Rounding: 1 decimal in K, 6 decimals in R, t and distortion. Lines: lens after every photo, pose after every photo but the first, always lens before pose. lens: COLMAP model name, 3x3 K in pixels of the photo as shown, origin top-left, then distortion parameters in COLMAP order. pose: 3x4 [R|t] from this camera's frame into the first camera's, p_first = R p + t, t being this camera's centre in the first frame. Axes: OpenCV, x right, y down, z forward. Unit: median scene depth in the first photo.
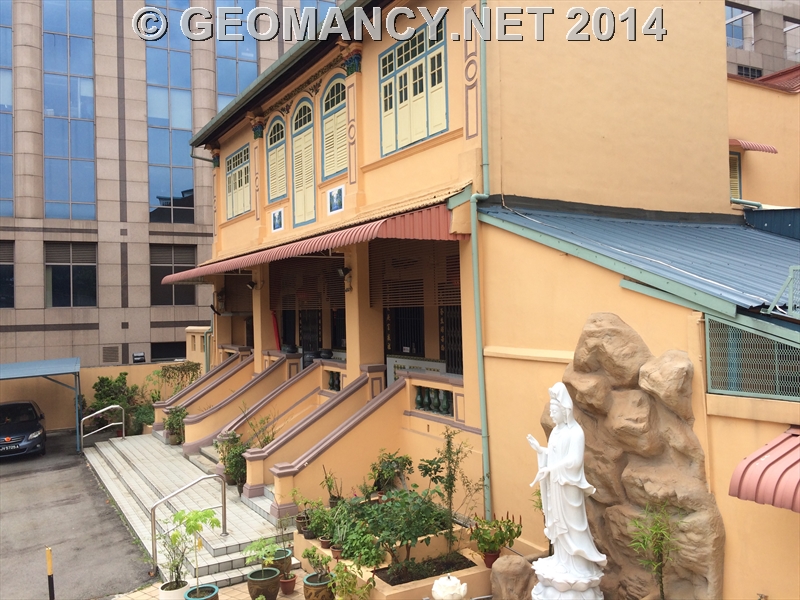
lens RADIAL K [[683.4, 0, 400.8], [0, 683.4, 297.1], [0, 0, 1]] dist [0.074796, -0.104483]
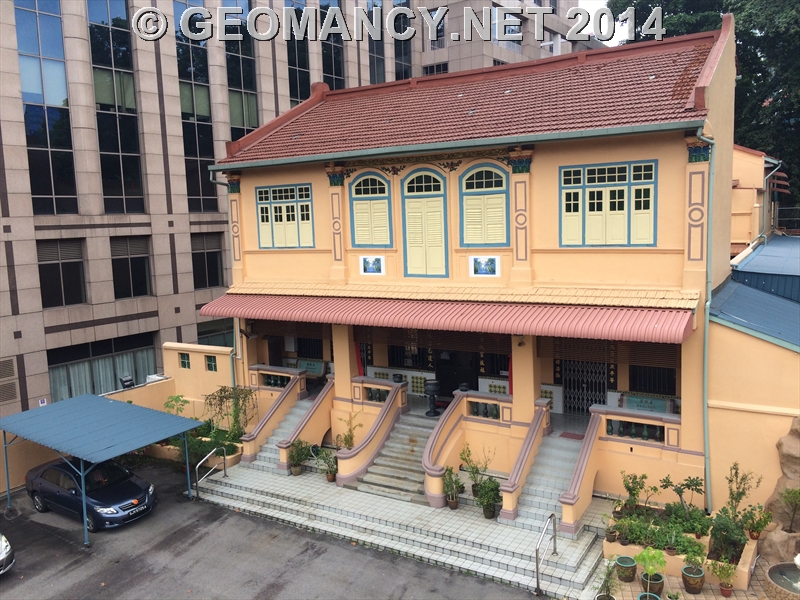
lens RADIAL K [[675.7, 0, 397.5], [0, 675.7, 303.9], [0, 0, 1]] dist [0.084099, -0.118717]
pose [[0.884648, -0.049610, 0.463613, -1.135968], [-0.003279, 0.993637, 0.112584, -0.298377], [-0.466249, -0.101118, 0.878856, -0.007782]]
